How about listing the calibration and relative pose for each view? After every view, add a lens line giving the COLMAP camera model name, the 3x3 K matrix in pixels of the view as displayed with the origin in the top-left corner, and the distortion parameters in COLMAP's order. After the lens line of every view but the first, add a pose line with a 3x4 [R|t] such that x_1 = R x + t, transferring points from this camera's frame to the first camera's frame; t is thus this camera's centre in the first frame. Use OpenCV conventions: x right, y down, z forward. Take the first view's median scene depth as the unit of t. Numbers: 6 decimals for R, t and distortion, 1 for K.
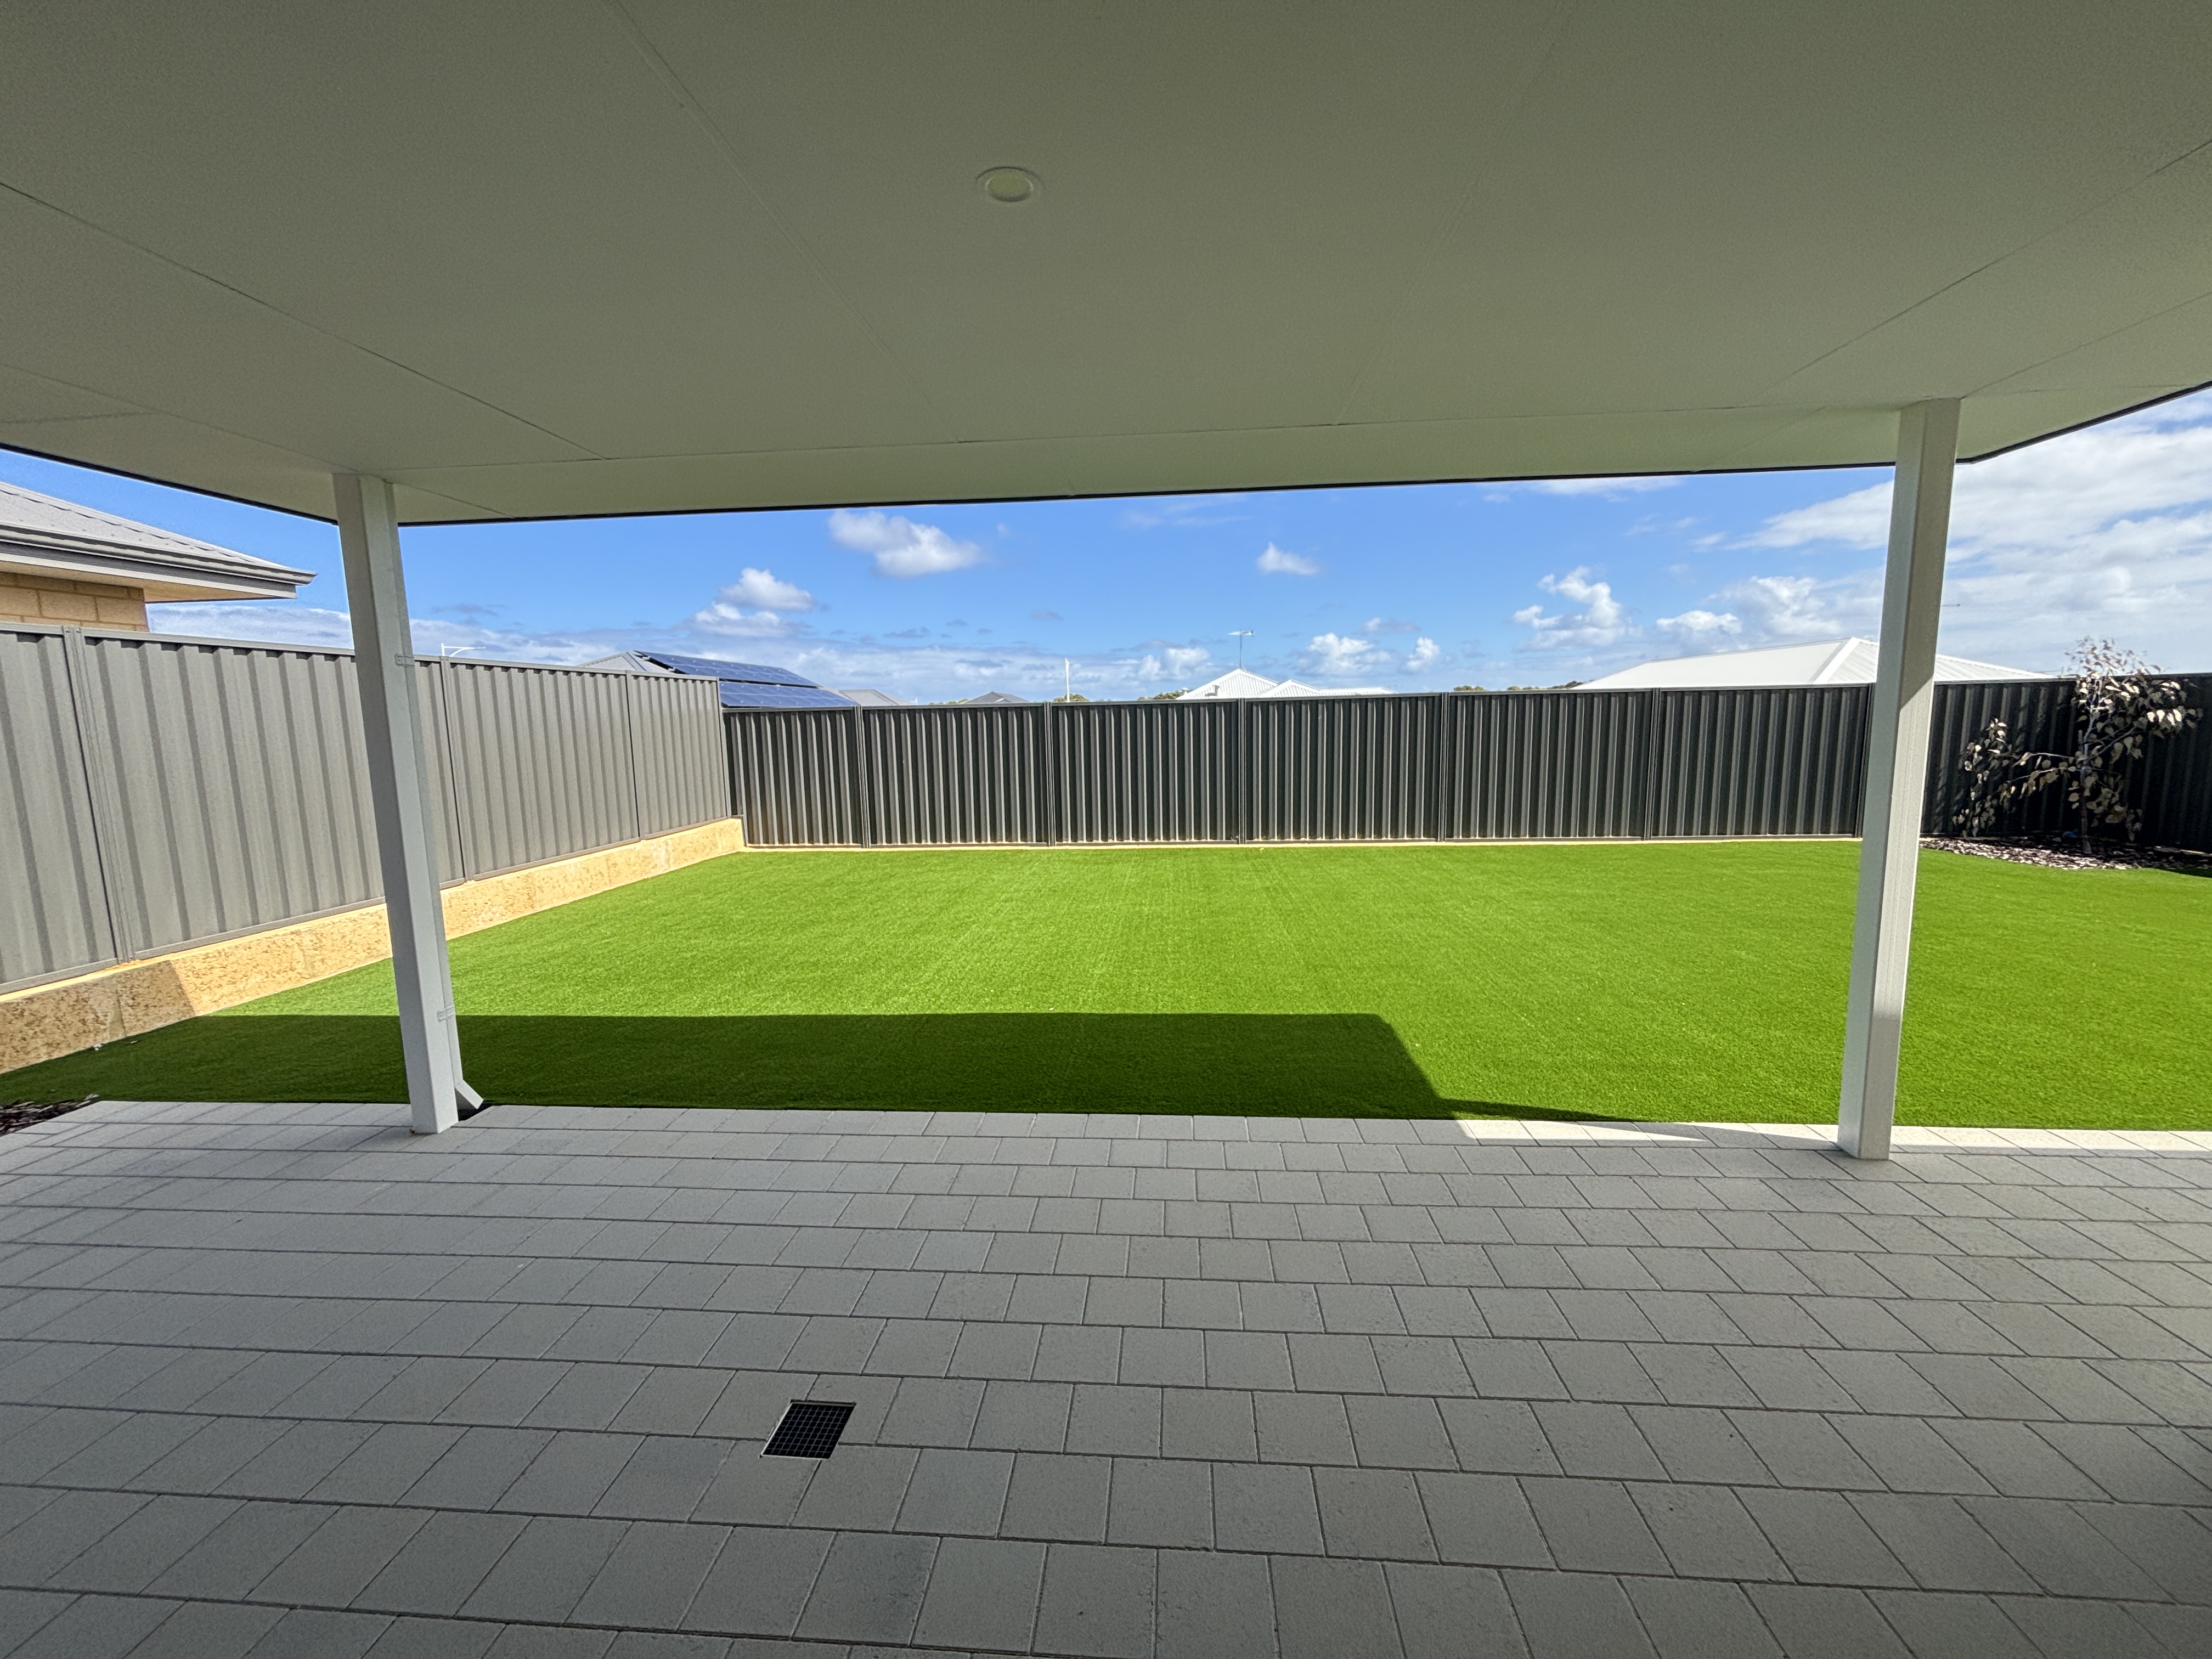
lens RADIAL K [[890.8, 0, 1101.5], [0, 890.8, 828.9], [0, 0, 1]] dist [-0.003092, -0.000363]
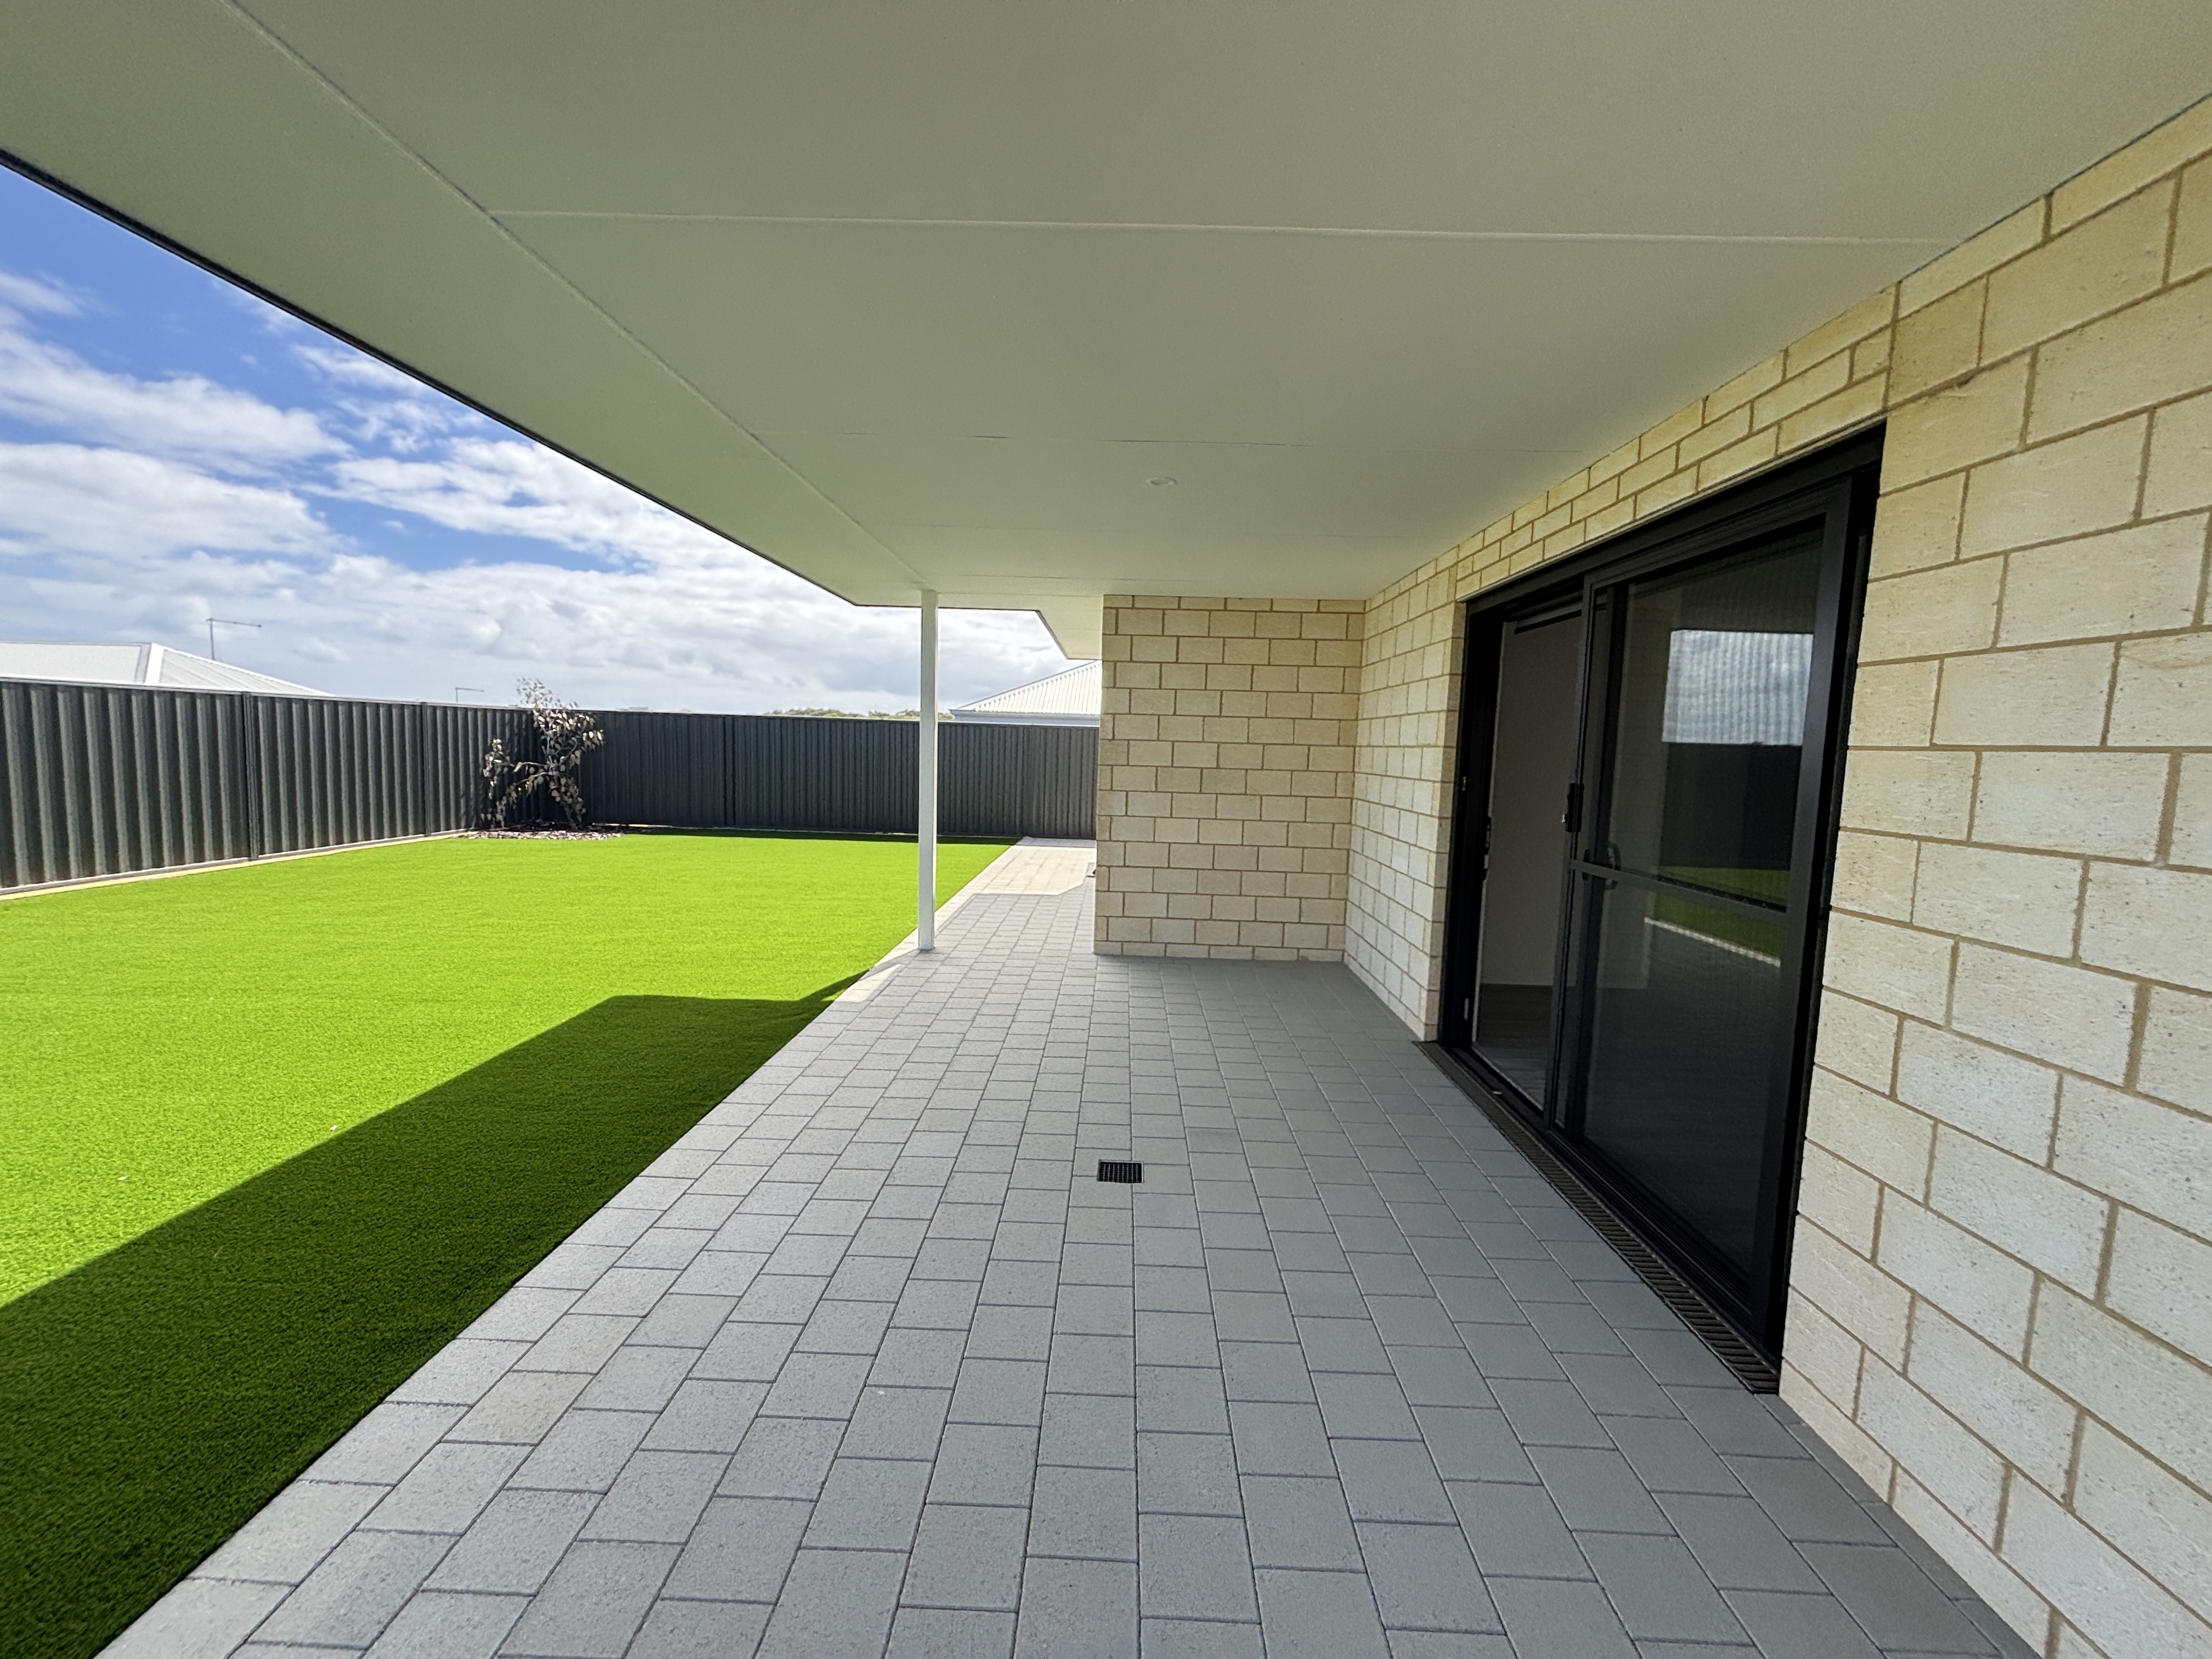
lens RADIAL K [[890.8, 0, 1101.5], [0, 890.8, 828.9], [0, 0, 1]] dist [-0.003092, -0.000363]
pose [[-0.058101, -0.074954, 0.995493, -0.805729], [0.094598, 0.992277, 0.080233, -0.023587], [-0.993819, 0.098833, -0.050562, 0.460910]]
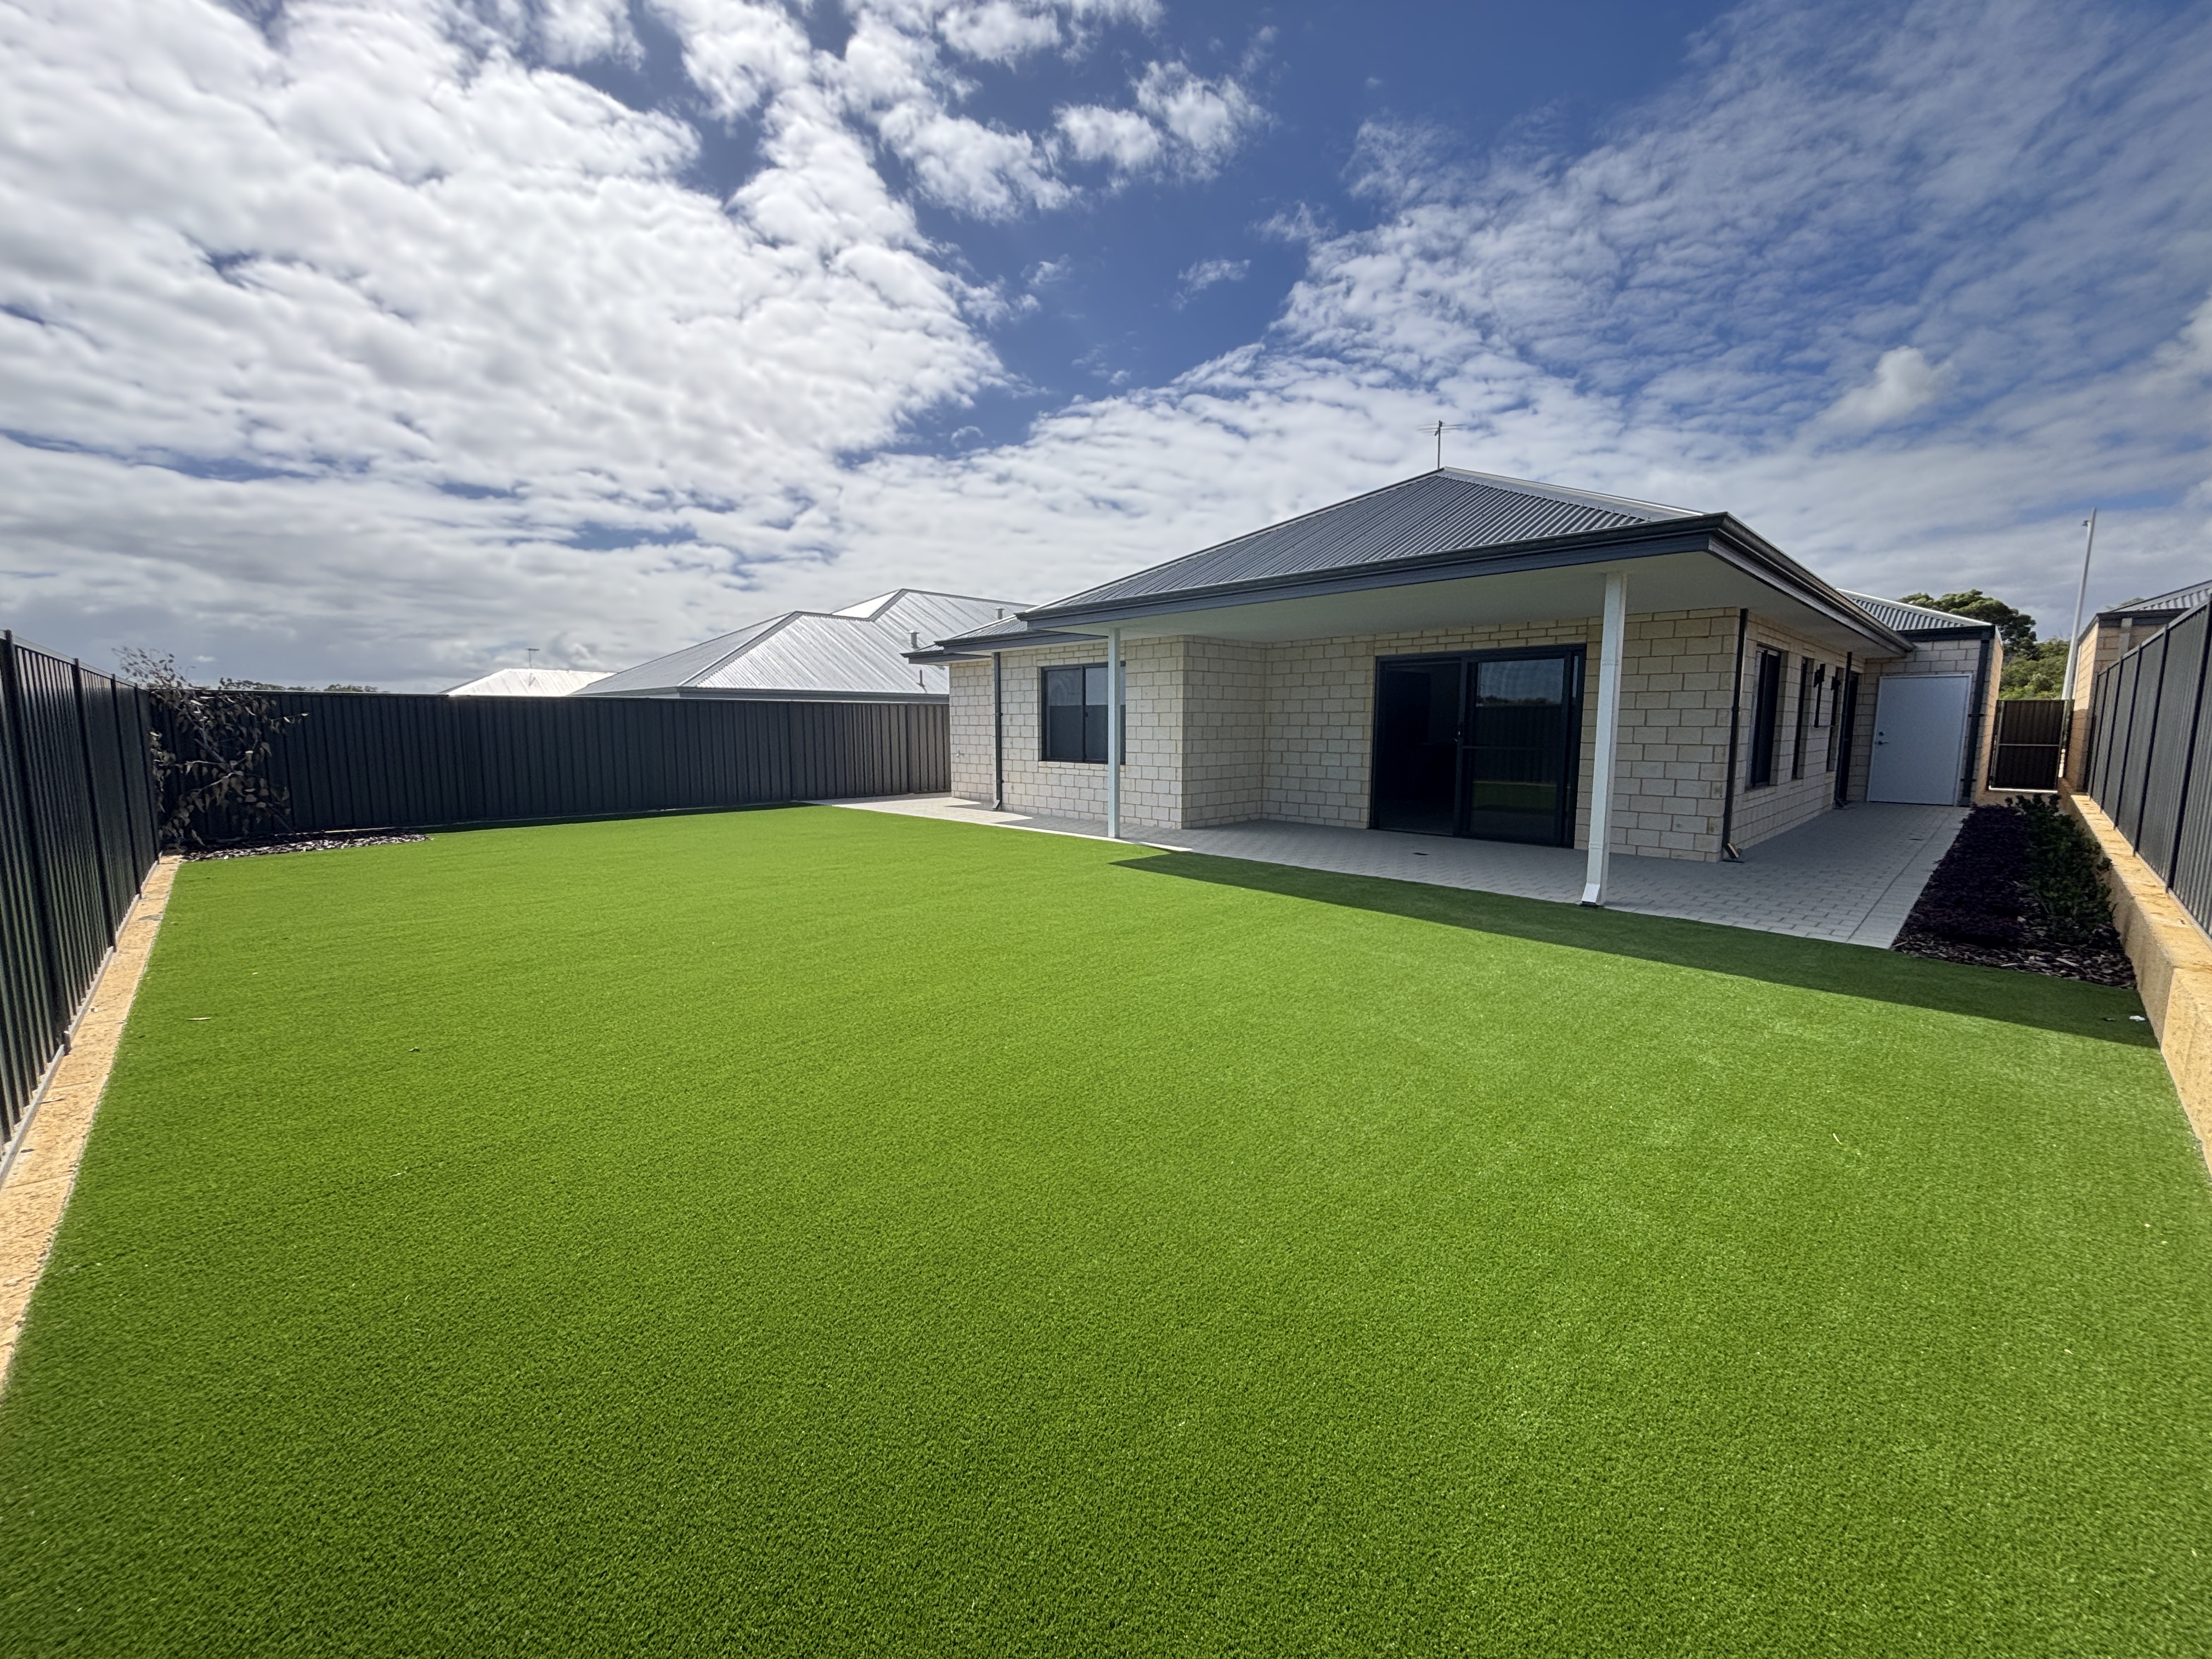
lens RADIAL K [[890.8, 0, 1101.5], [0, 890.8, 828.9], [0, 0, 1]] dist [-0.003092, -0.000363]
pose [[-0.757318, -0.060520, 0.650236, -0.919576], [0.095490, 0.974732, 0.201938, -0.262981], [-0.646028, 0.215022, -0.732403, 2.470907]]
